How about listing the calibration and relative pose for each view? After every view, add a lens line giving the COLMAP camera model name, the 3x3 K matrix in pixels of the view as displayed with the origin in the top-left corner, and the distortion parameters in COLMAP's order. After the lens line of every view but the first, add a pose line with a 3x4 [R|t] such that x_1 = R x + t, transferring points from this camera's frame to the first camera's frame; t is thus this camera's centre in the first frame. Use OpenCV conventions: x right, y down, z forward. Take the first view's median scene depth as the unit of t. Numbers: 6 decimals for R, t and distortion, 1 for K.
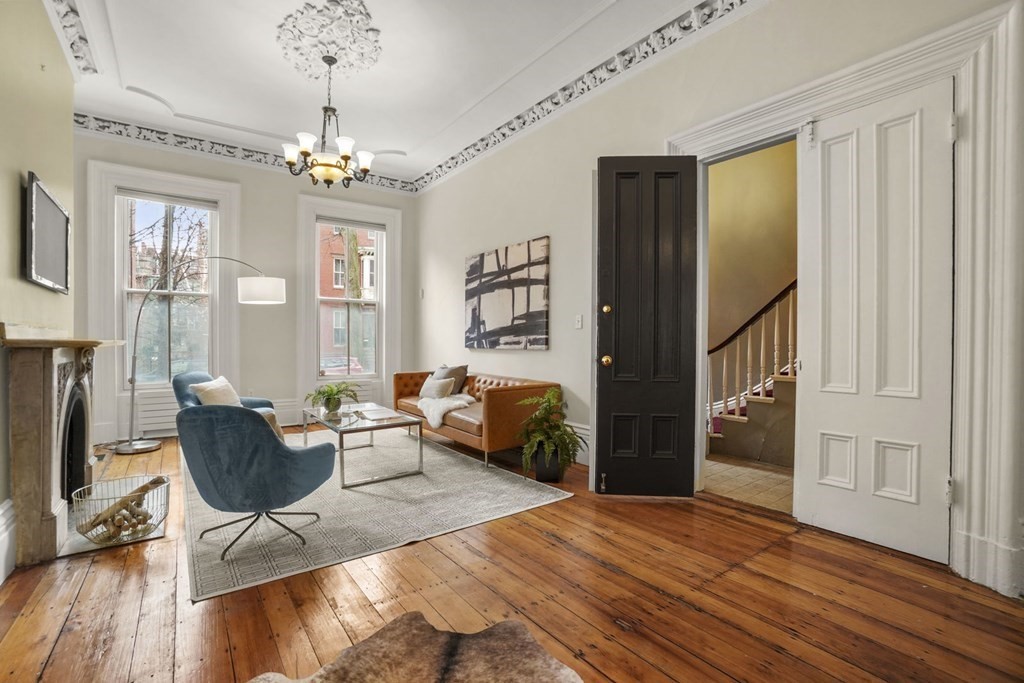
lens RADIAL K [[456.8, 0, 512.1], [0, 456.8, 349.2], [0, 0, 1]] dist [-0.054204, 0.017174]
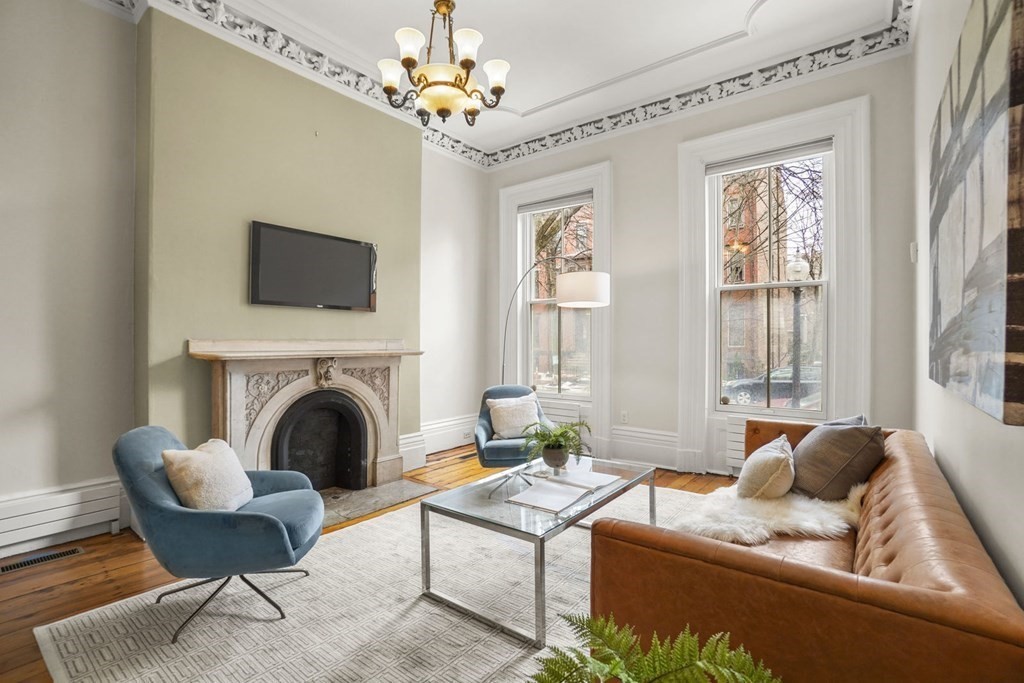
lens RADIAL K [[456.8, 0, 513.6], [0, 456.8, 348.1], [0, 0, 1]] dist [-0.054204, 0.017174]
pose [[0.260186, 0.019673, -0.965358, 0.205491], [-0.021278, 0.999666, 0.014637, -0.037918], [0.965324, 0.016733, 0.260518, 0.774486]]
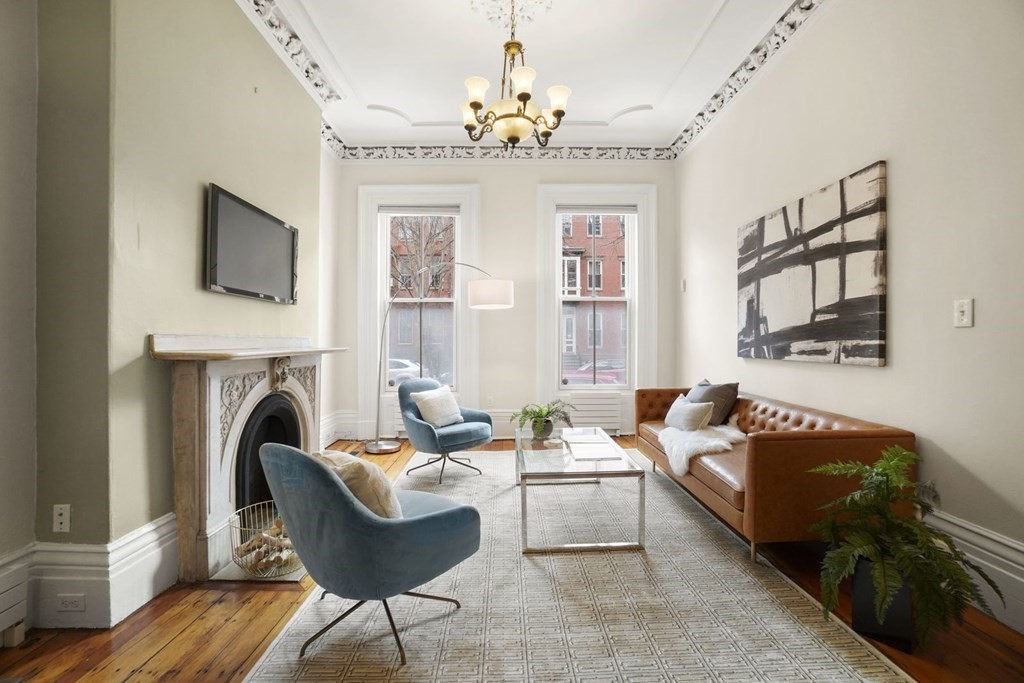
lens RADIAL K [[456.8, 0, 513.2], [0, 456.8, 342.2], [0, 0, 1]] dist [-0.054204, 0.017174]
pose [[0.811365, -0.003515, -0.584529, 0.028794], [-0.008693, 0.999799, -0.018079, -0.015010], [0.584475, 0.019750, 0.811171, 0.321849]]
